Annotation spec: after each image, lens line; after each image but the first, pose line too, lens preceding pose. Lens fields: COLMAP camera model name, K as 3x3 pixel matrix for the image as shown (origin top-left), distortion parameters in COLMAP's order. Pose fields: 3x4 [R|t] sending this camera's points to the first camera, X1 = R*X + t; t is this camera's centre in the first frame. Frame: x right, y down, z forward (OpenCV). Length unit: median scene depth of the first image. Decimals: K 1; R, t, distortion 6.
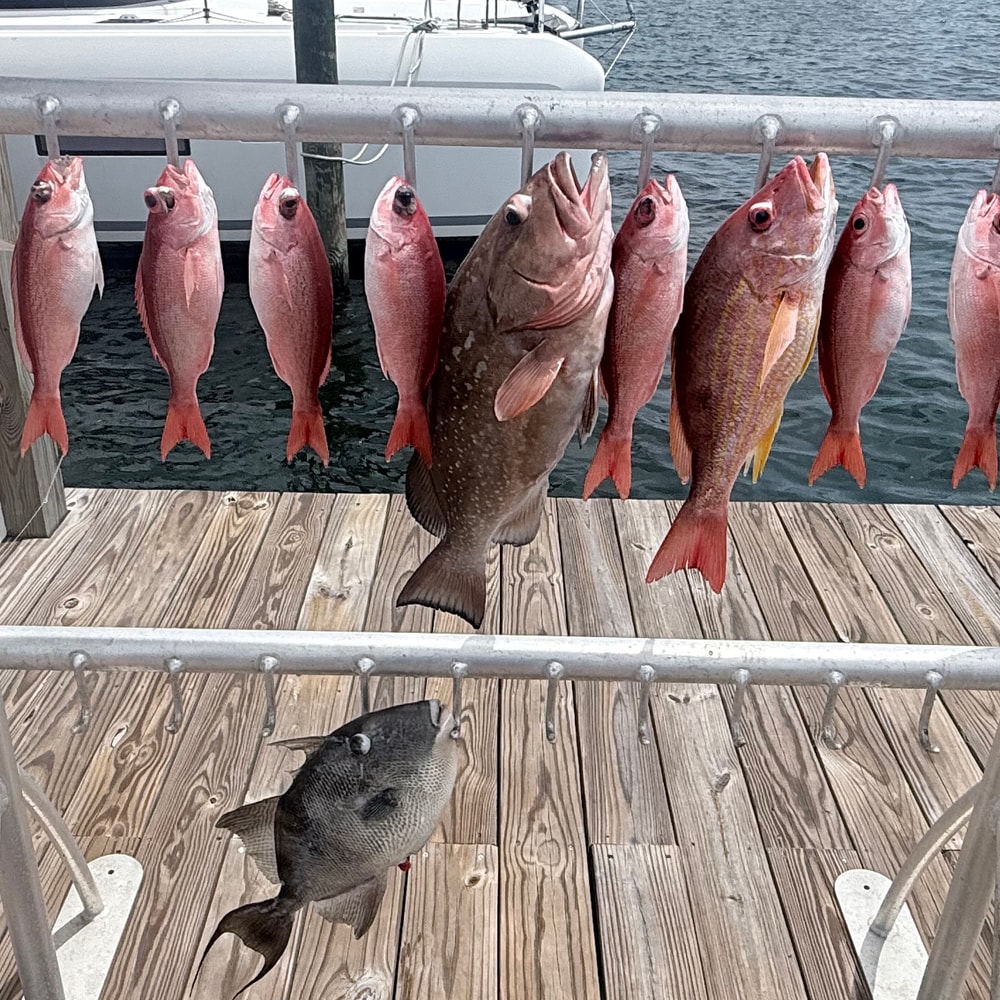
lens RADIAL K [[1095.8, 0, 480.8], [0, 1095.8, 500.1], [0, 0, 1]] dist [-0.005492, -0.010120]
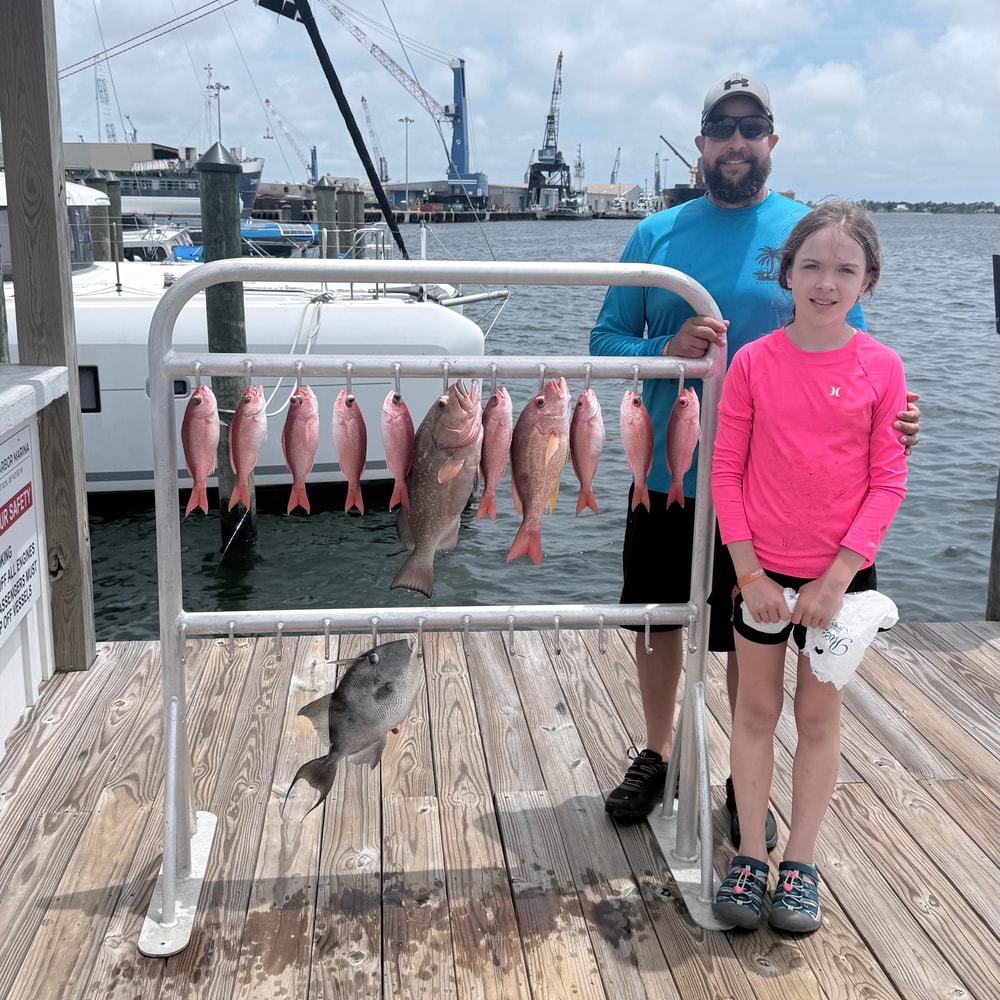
lens RADIAL K [[1250.4, 0, 500.0], [0, 1250.4, 500.0], [0, 0, 1]] dist [0.070364, -0.004561]
pose [[0.993211, -0.030082, 0.112366, -0.089378], [0.055685, 0.971063, -0.232243, 0.337134], [-0.102128, 0.236923, 0.966146, -0.927560]]
